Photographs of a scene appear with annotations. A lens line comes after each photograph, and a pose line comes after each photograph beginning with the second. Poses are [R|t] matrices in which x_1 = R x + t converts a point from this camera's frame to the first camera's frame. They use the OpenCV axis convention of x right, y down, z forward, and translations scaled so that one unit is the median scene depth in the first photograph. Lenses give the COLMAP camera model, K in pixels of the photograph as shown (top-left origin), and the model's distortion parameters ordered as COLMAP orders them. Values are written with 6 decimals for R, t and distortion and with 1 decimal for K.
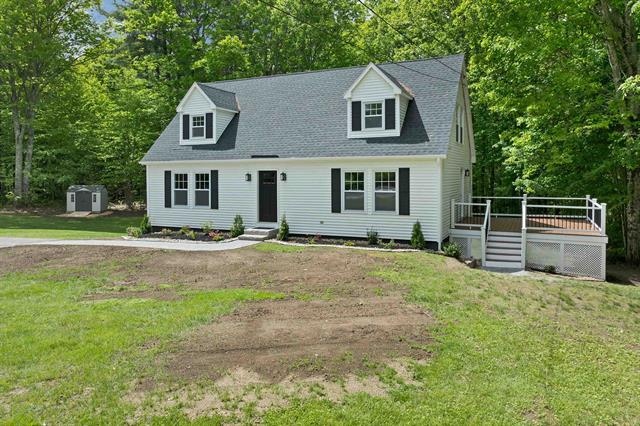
lens RADIAL K [[453.1, 0, 319.0], [0, 453.1, 182.2], [0, 0, 1]] dist [0.001324, -0.056413]
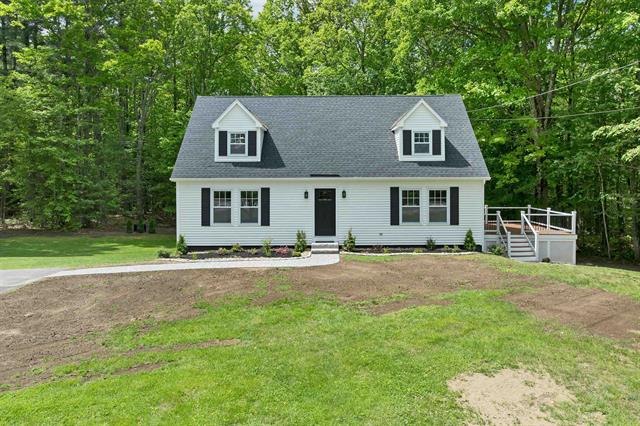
lens RADIAL K [[453.1, 0, 319.0], [0, 453.1, 182.2], [0, 0, 1]] dist [0.001324, -0.056413]
pose [[0.910937, 0.000676, 0.412546, -0.600822], [0.006065, 0.999869, -0.015030, -0.025471], [-0.412501, 0.016193, 0.910813, 0.019950]]
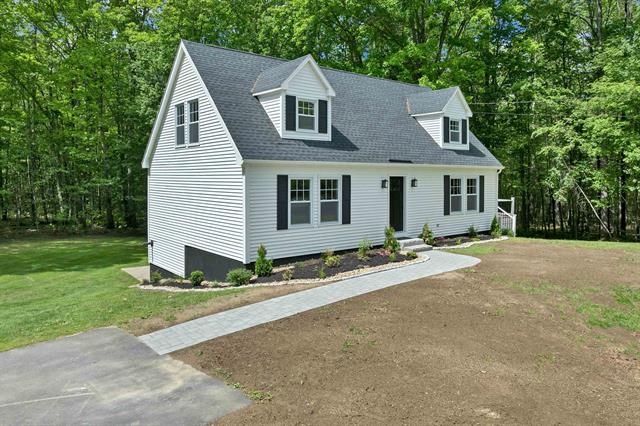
lens RADIAL K [[453.1, 0, 319.0], [0, 453.1, 182.2], [0, 0, 1]] dist [0.001324, -0.056413]
pose [[0.440355, 0.001515, 0.897822, -1.068156], [0.019728, 0.999741, -0.011363, -0.006478], [-0.897607, 0.022716, 0.440211, 0.768279]]
